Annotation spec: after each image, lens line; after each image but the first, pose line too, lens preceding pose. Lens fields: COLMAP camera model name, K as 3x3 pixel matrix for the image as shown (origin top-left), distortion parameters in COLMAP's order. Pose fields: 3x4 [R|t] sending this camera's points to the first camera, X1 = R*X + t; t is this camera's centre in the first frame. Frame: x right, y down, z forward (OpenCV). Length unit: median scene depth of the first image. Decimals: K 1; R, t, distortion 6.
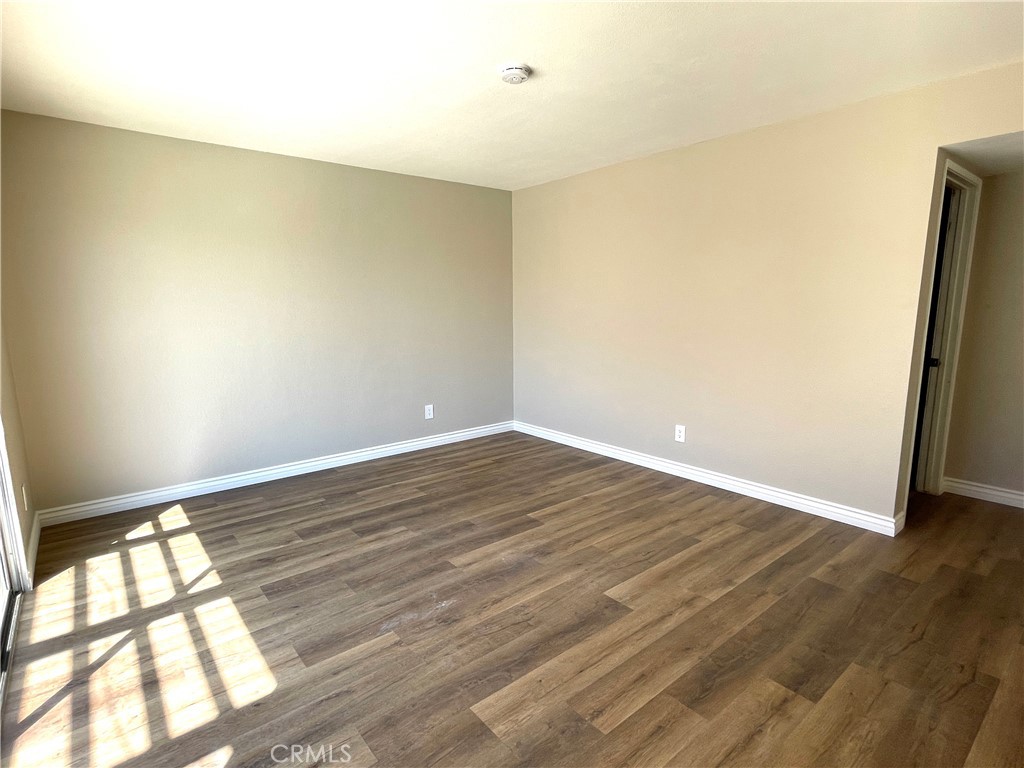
lens RADIAL K [[523.2, 0, 505.9], [0, 523.2, 390.9], [0, 0, 1]] dist [-0.003939, -0.000551]
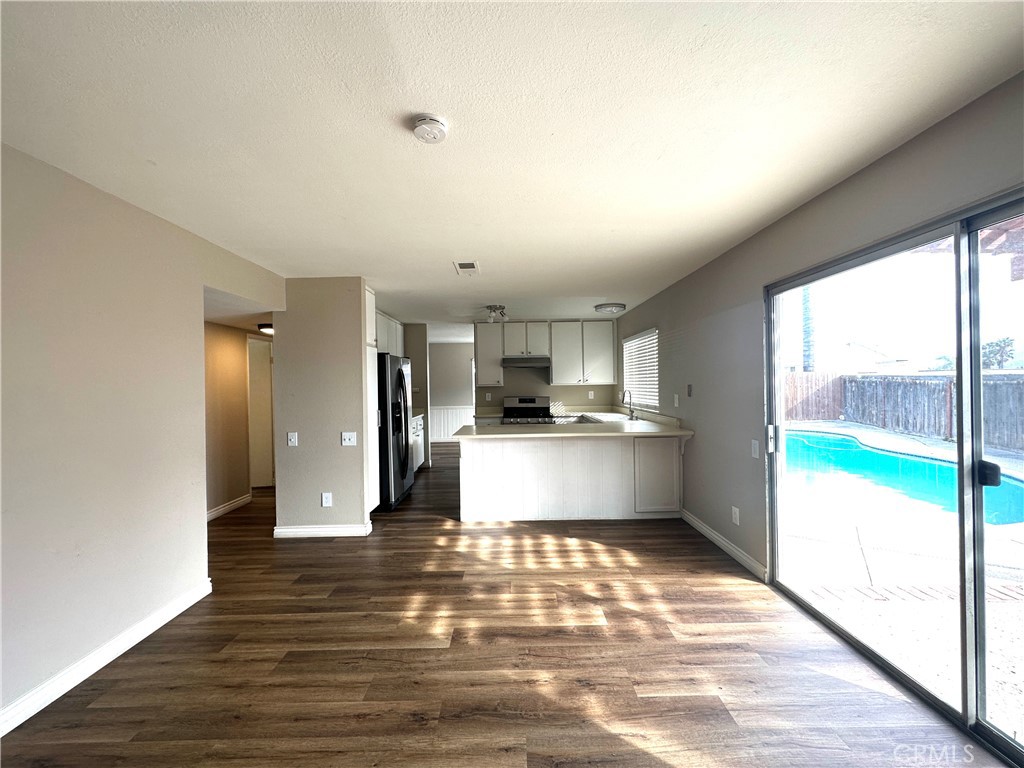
lens RADIAL K [[421.0, 0, 516.8], [0, 421.0, 380.1], [0, 0, 1]] dist [-0.002362, 0.001113]
pose [[-0.785615, 0.029854, 0.617994, -0.406470], [0.128506, 0.984927, 0.115782, -0.215121], [-0.605223, 0.170377, -0.777610, 1.214588]]
